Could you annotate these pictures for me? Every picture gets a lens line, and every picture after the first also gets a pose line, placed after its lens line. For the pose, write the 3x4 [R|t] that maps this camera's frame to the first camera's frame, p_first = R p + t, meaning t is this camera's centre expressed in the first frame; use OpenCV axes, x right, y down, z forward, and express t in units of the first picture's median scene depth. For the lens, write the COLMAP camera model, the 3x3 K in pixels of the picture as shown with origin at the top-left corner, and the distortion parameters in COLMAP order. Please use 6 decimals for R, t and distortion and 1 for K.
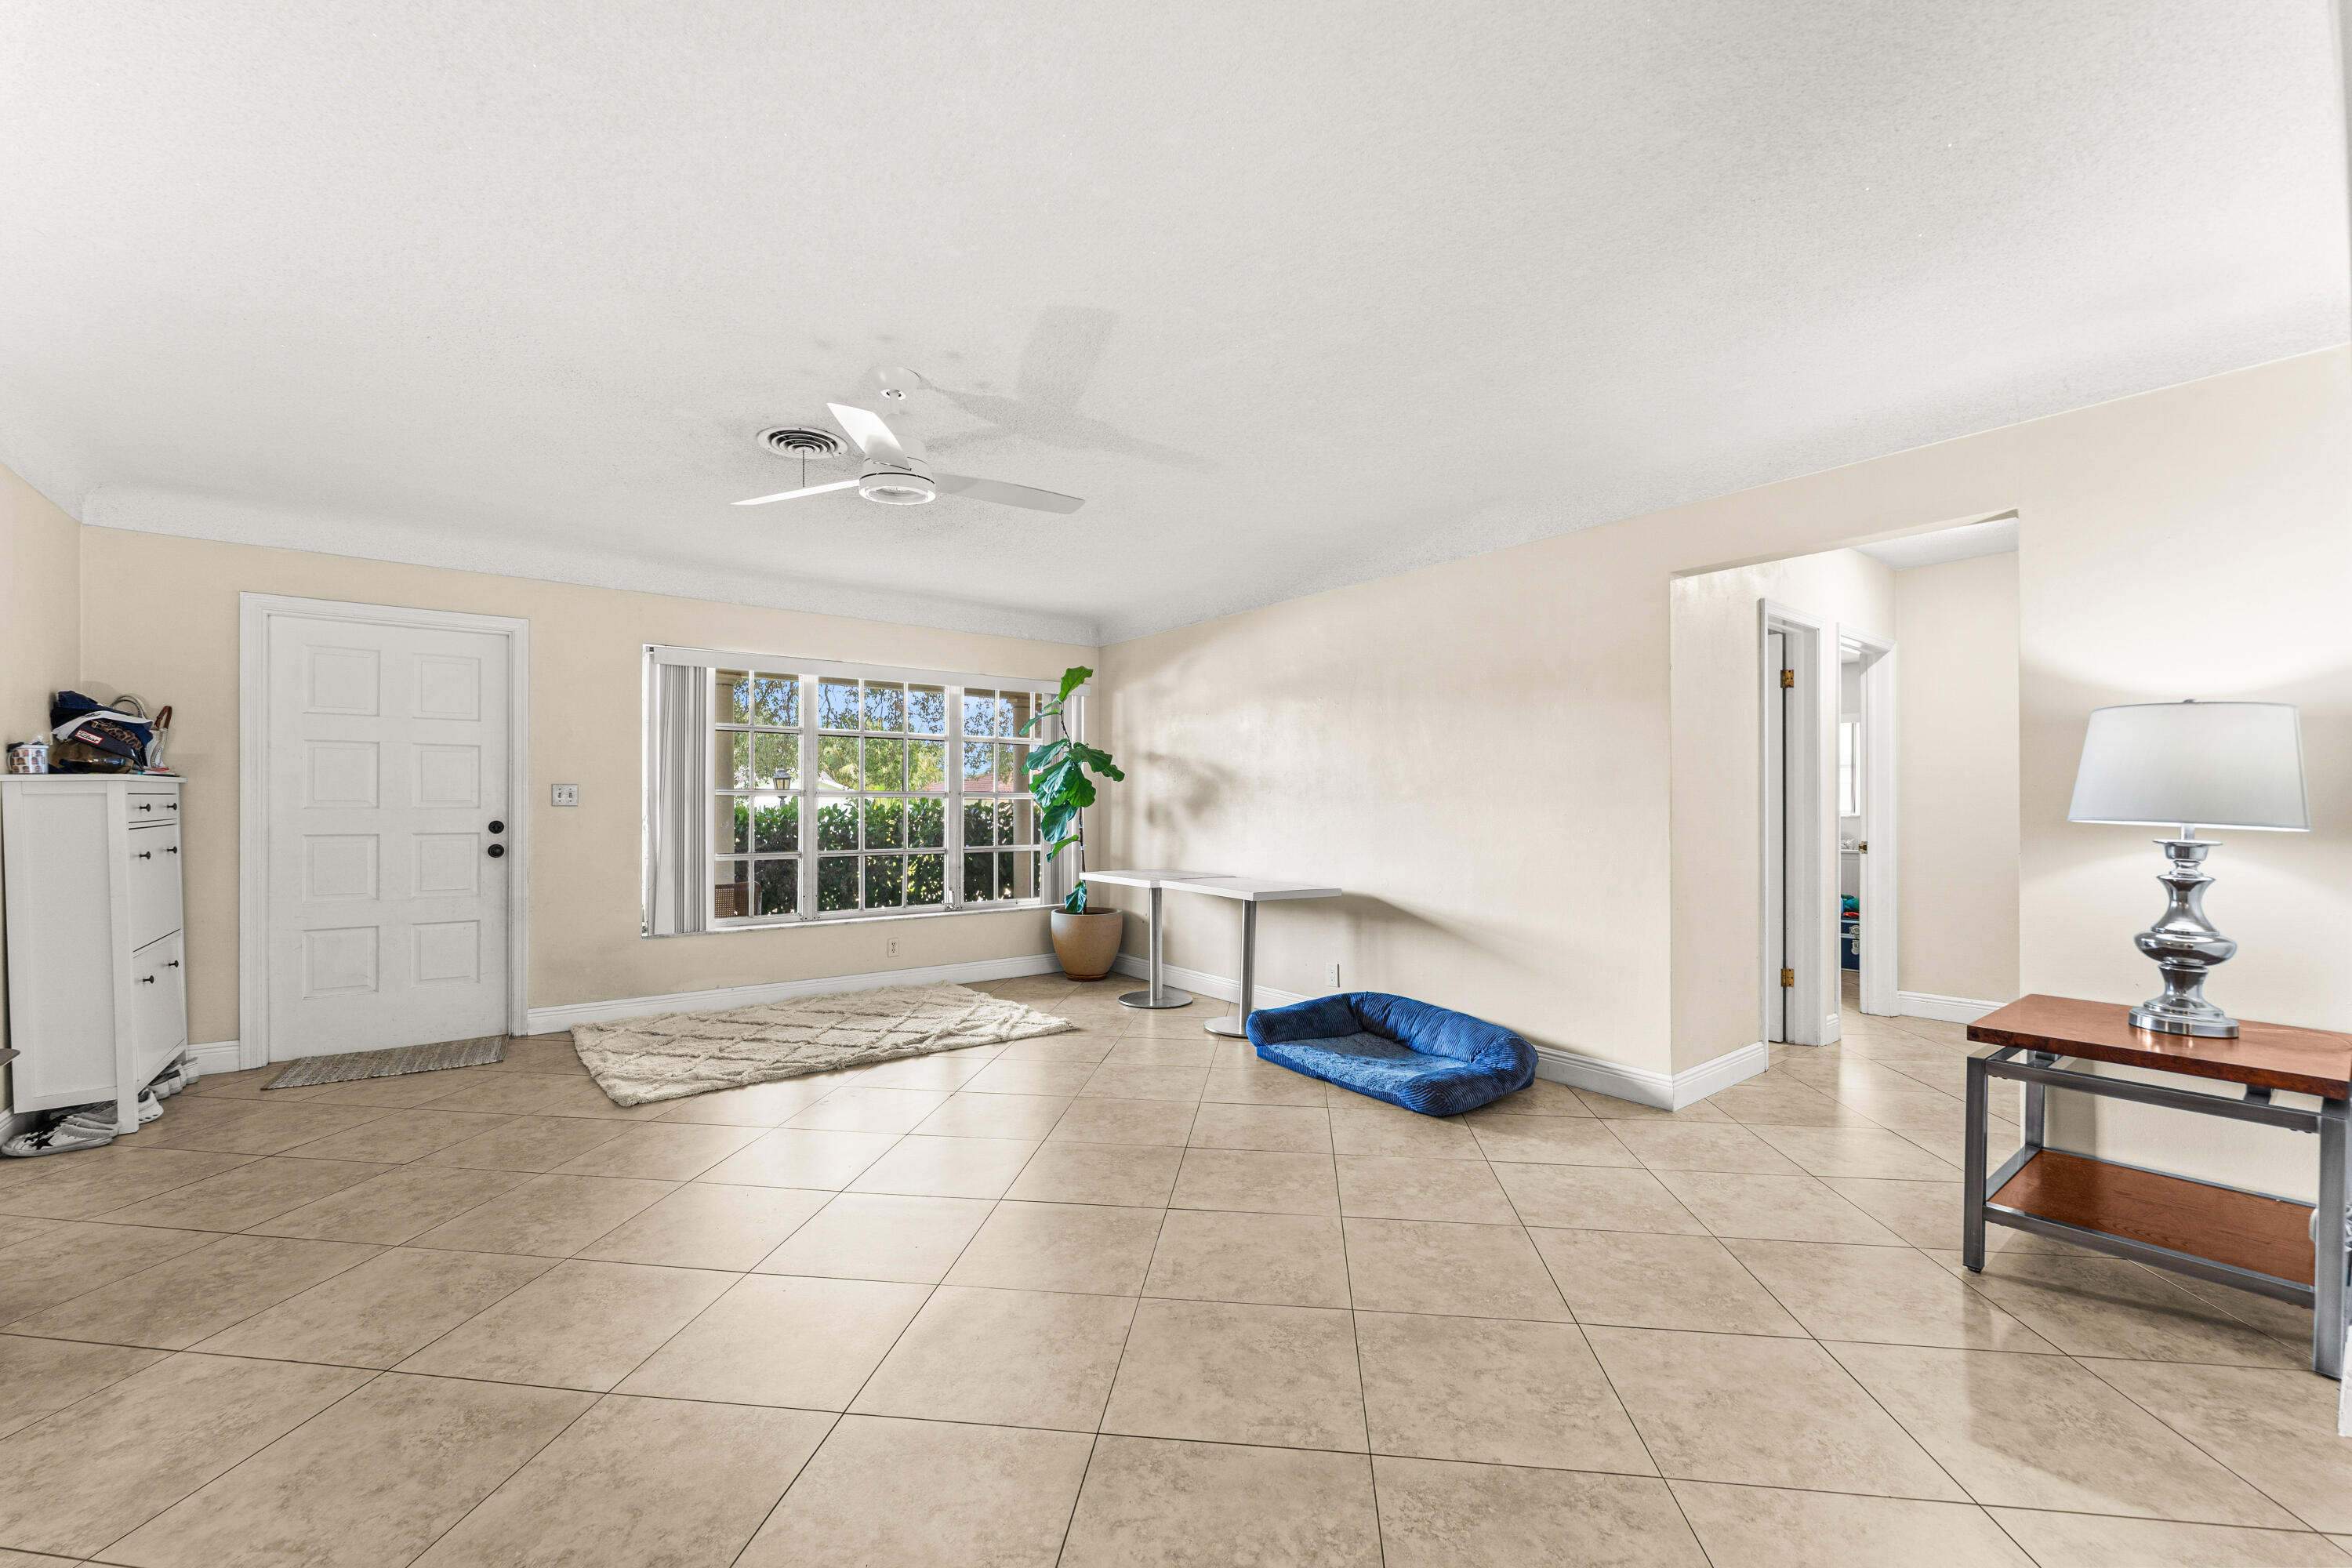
lens RADIAL K [[962.6, 0, 1136.1], [0, 962.6, 796.7], [0, 0, 1]] dist [-0.002671, -0.000625]
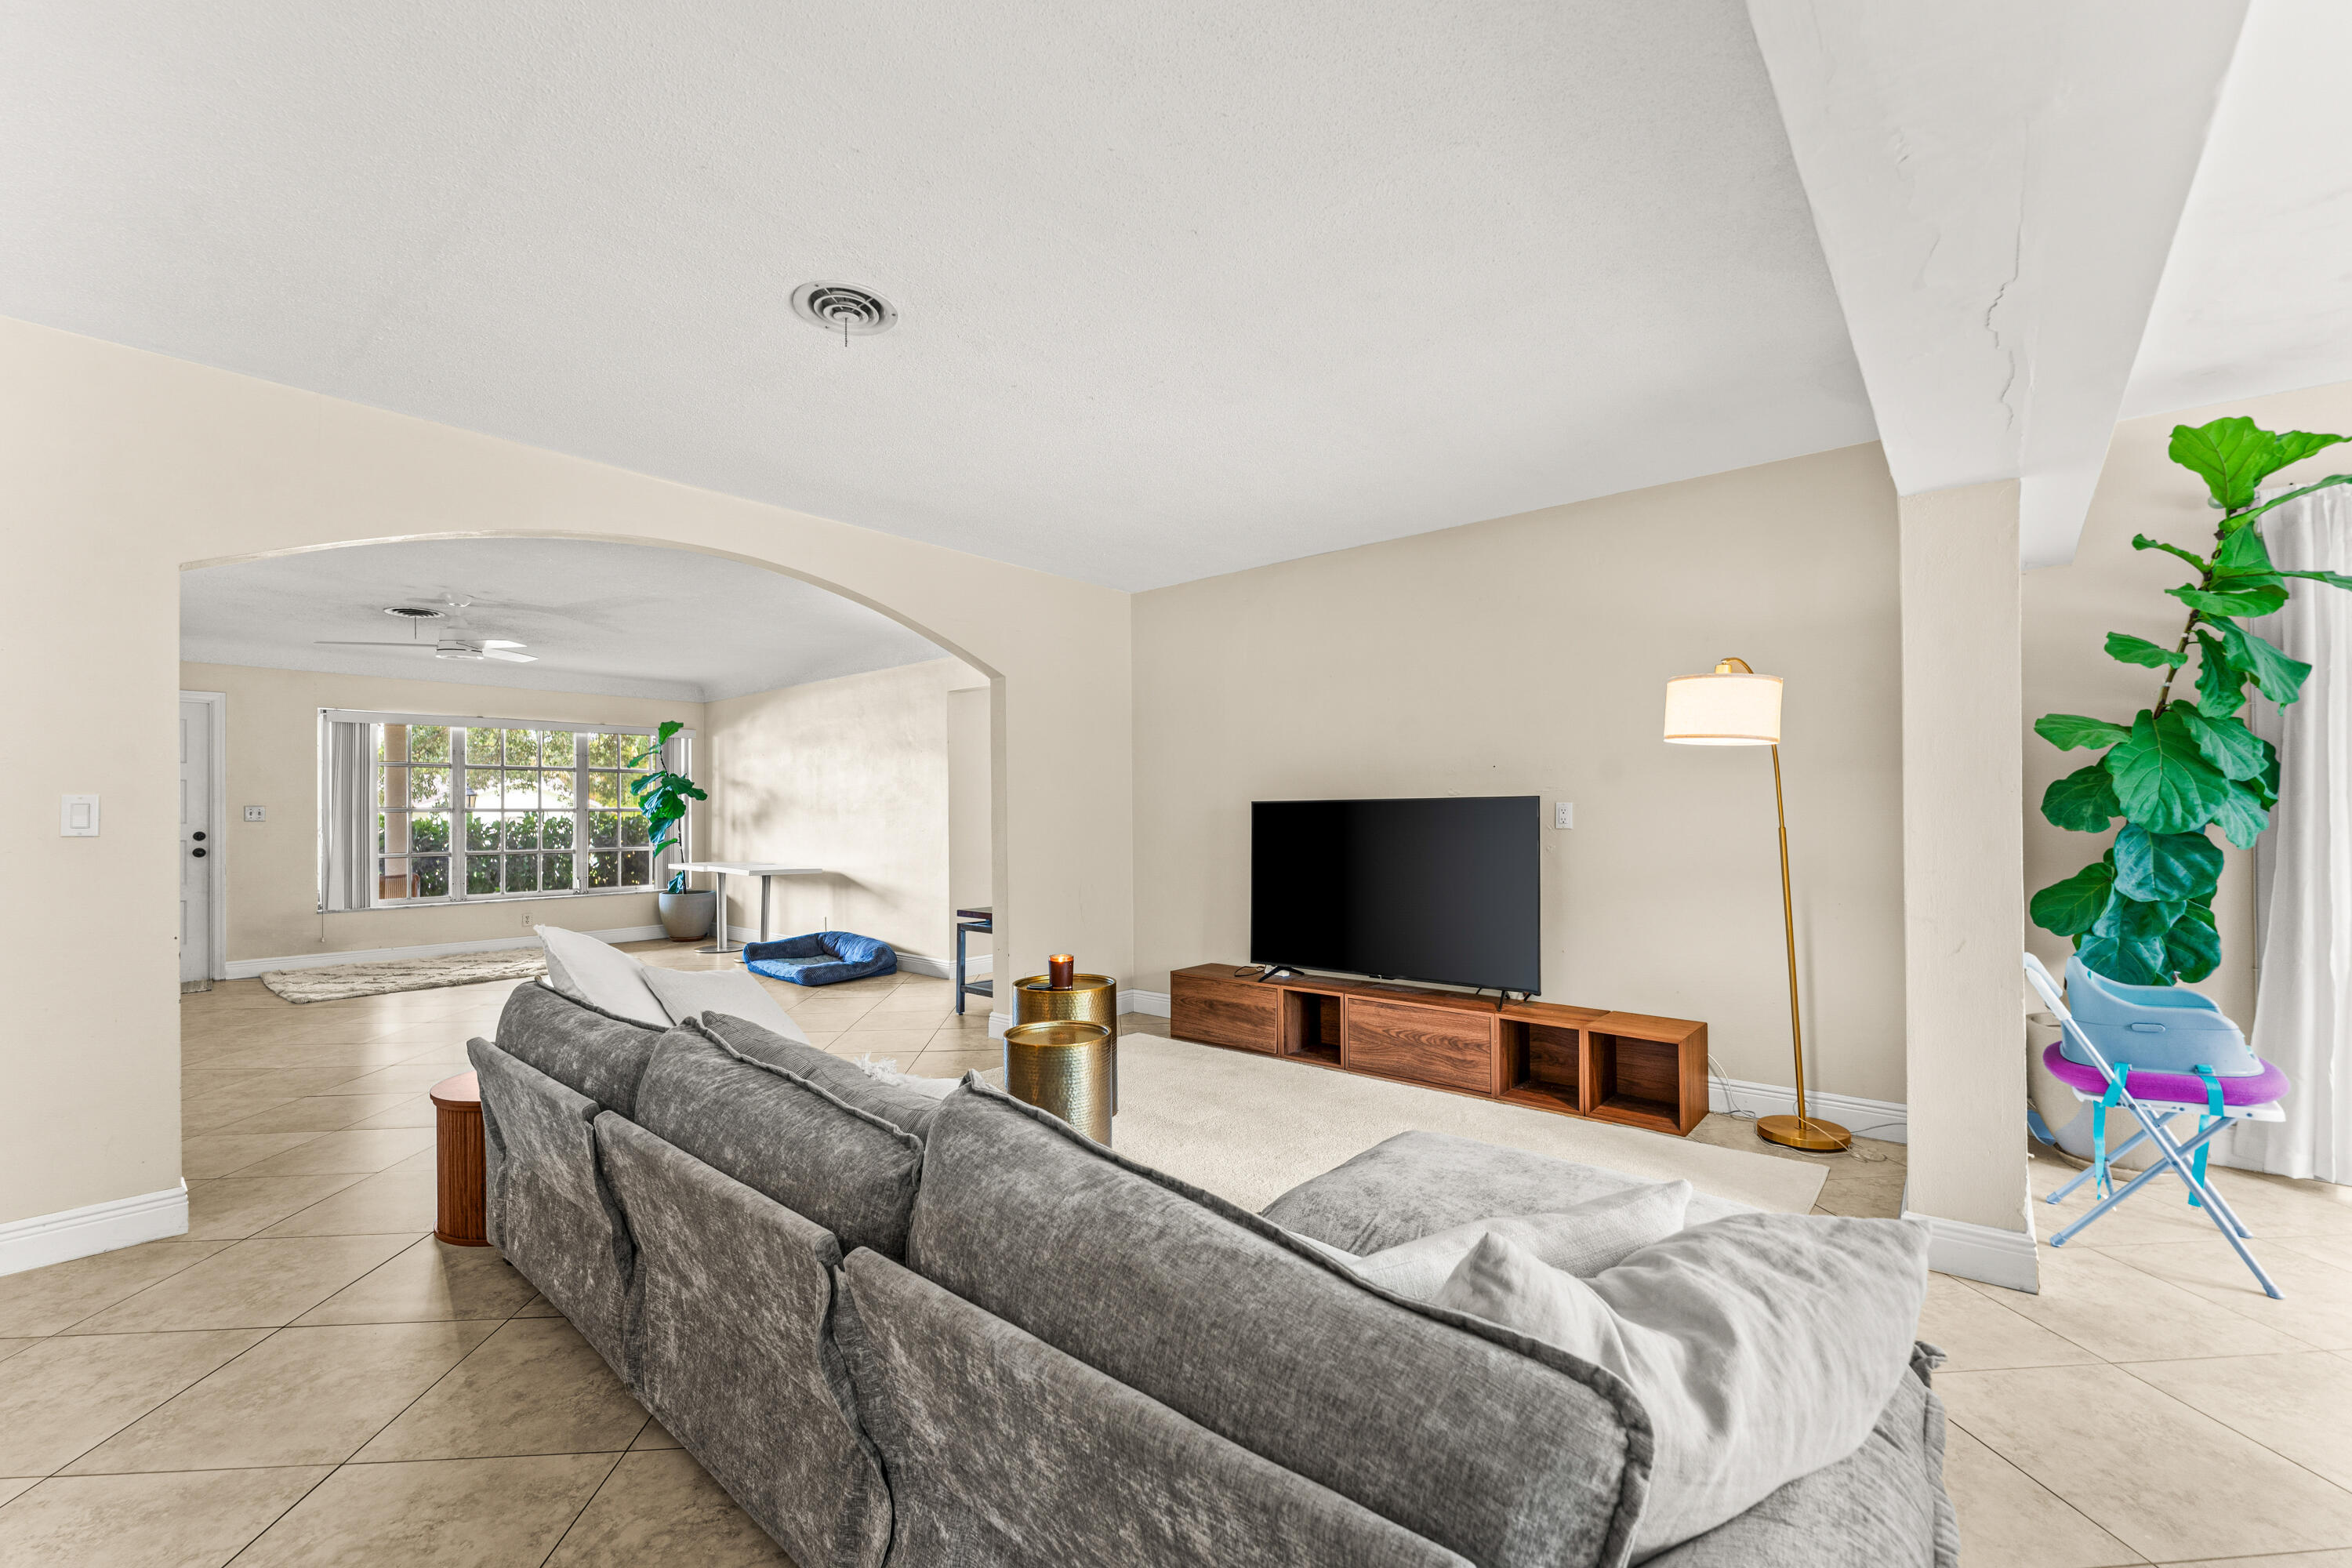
lens RADIAL K [[962.6, 0, 1150.8], [0, 962.6, 811.3], [0, 0, 1]] dist [-0.002671, -0.000625]
pose [[0.984463, -0.011056, 0.175245, 0.423465], [0.011318, 0.999936, -0.000494, 0.009329], [-0.175229, 0.002470, 0.984525, -0.580294]]
